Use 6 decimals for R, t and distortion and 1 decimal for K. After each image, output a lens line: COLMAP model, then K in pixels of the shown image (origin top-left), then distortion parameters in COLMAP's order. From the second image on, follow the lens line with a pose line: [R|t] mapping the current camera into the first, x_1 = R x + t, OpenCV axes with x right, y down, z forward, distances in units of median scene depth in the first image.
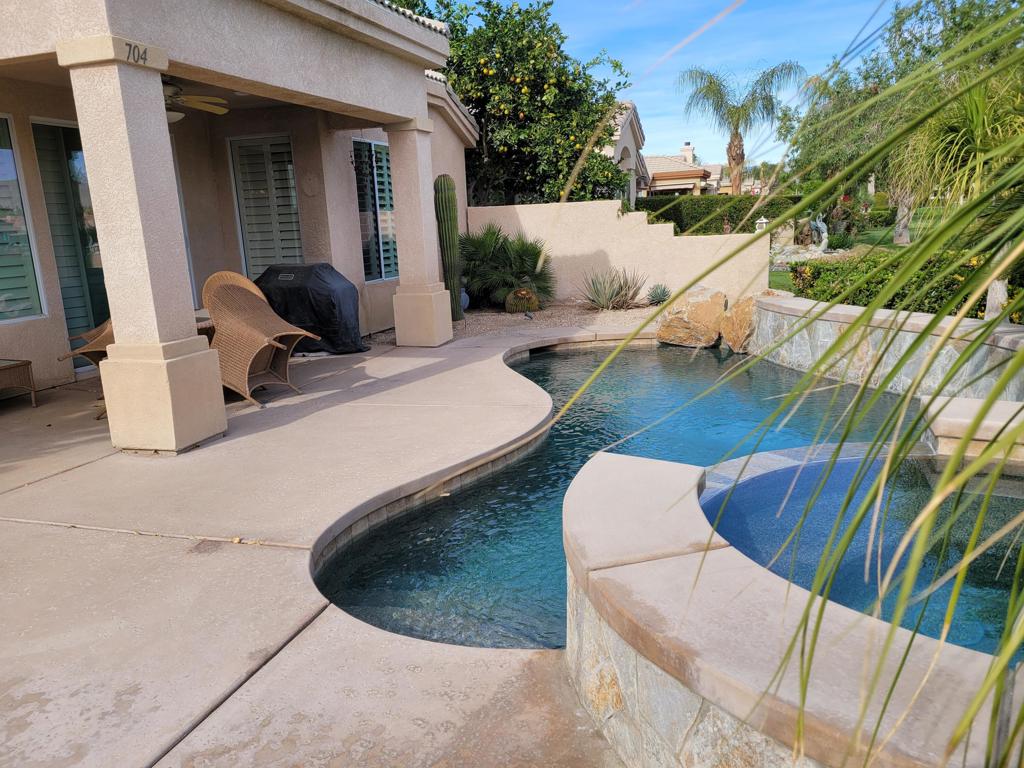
lens RADIAL K [[769.5, 0, 515.3], [0, 769.5, 386.4], [0, 0, 1]] dist [0.061865, -0.044422]
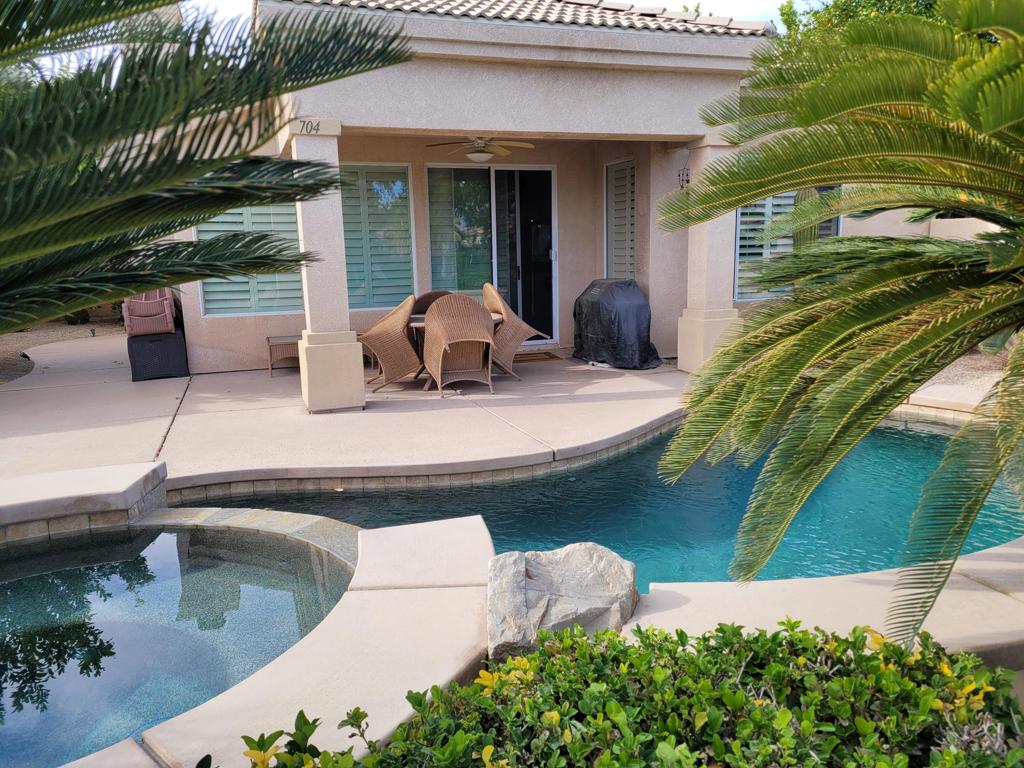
lens RADIAL K [[769.5, 0, 514.5], [0, 769.5, 383.2], [0, 0, 1]] dist [0.061865, -0.044422]
pose [[0.609279, 0.169822, -0.774558, 0.509881], [-0.172856, 0.981751, 0.079278, -0.083145], [0.773886, 0.085585, 0.627515, 0.253908]]
